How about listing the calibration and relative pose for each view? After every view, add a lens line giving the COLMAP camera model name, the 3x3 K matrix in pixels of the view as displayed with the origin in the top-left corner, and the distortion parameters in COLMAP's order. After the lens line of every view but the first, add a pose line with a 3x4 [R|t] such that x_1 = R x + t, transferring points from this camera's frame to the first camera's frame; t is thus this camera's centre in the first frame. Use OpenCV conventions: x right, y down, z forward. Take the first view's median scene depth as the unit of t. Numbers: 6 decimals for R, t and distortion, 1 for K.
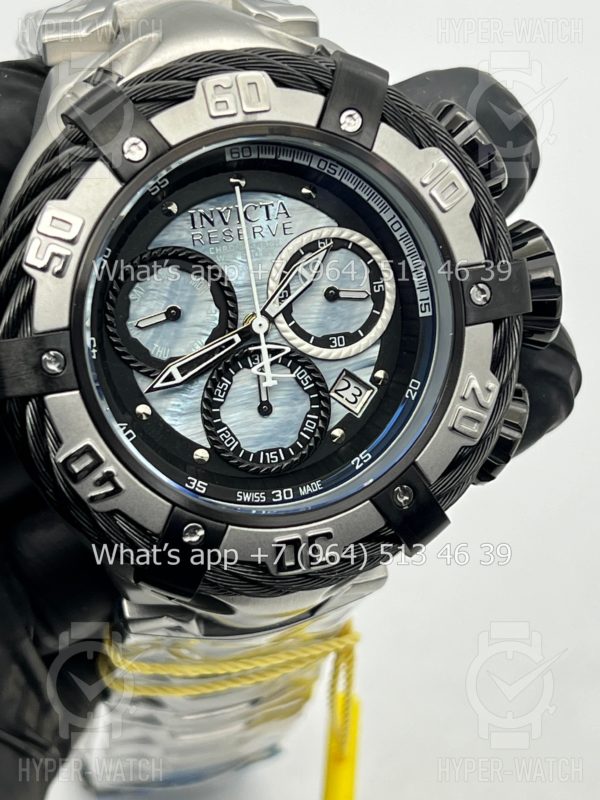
lens RADIAL K [[1856.7, 0, 294.0], [0, 1856.7, 414.5], [0, 0, 1]] dist [0.159163, 0.000000]
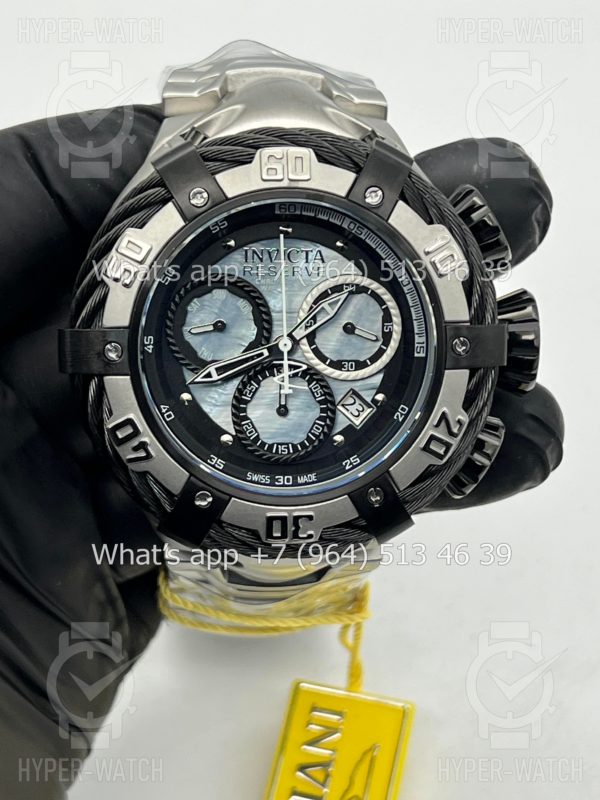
lens RADIAL K [[1856.7, 0, 298.2], [0, 1856.7, 404.4], [0, 0, 1]] dist [0.159163, 0.000000]
pose [[0.978169, 0.149254, -0.144599, 0.178471], [-0.147945, 0.988797, 0.019824, -0.034283], [0.145938, 0.002002, 0.989292, -0.247342]]
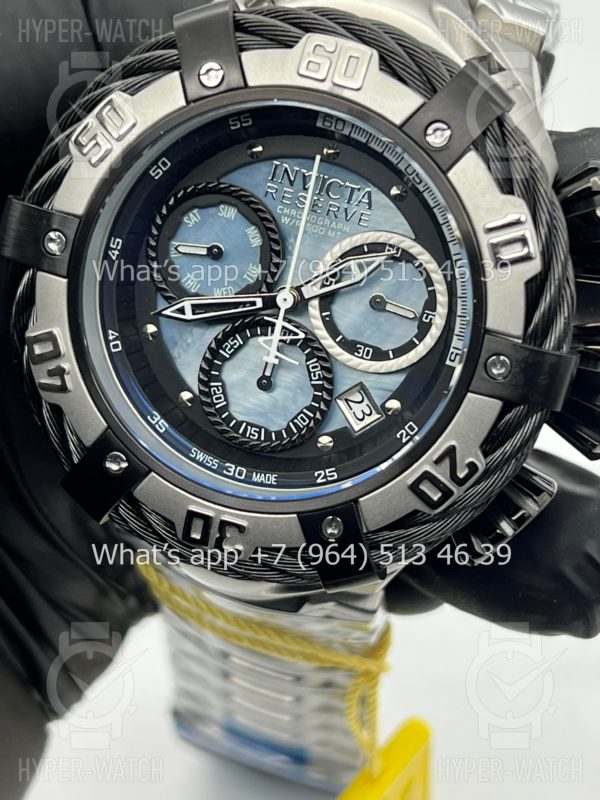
lens RADIAL K [[1856.7, 0, 298.6], [0, 1856.7, 408.9], [0, 0, 1]] dist [0.159163, 0.000000]
pose [[0.828311, 0.426345, -0.363499, 0.355398], [-0.414886, 0.902773, 0.113448, -0.107915], [0.376525, 0.056841, 0.924661, 0.126557]]
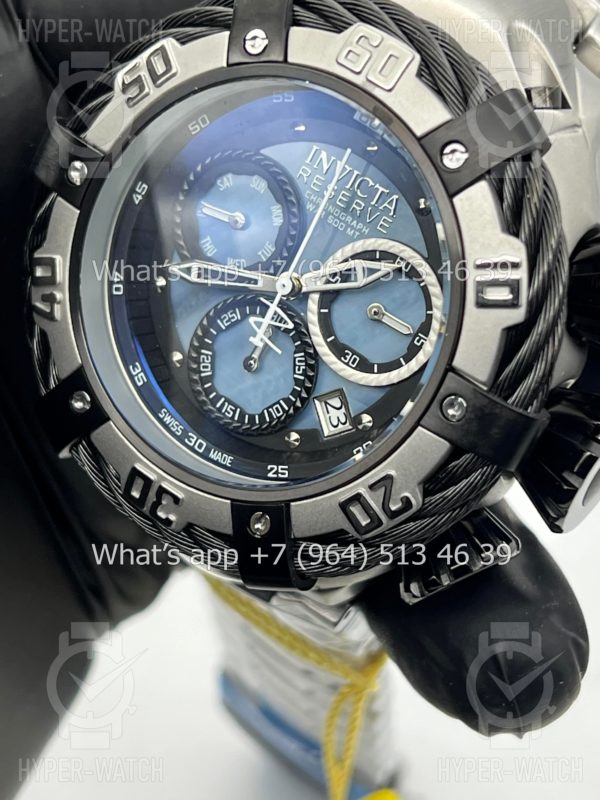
lens RADIAL K [[1963.5, 0, 277.4], [0, 1963.5, 425.9], [0, 0, 1]] dist [0.186801, 0.000000]
pose [[0.589711, 0.627527, -0.508381, 0.518475], [-0.598328, 0.762272, 0.246873, -0.233400], [0.542444, 0.158595, 0.824986, 0.201988]]
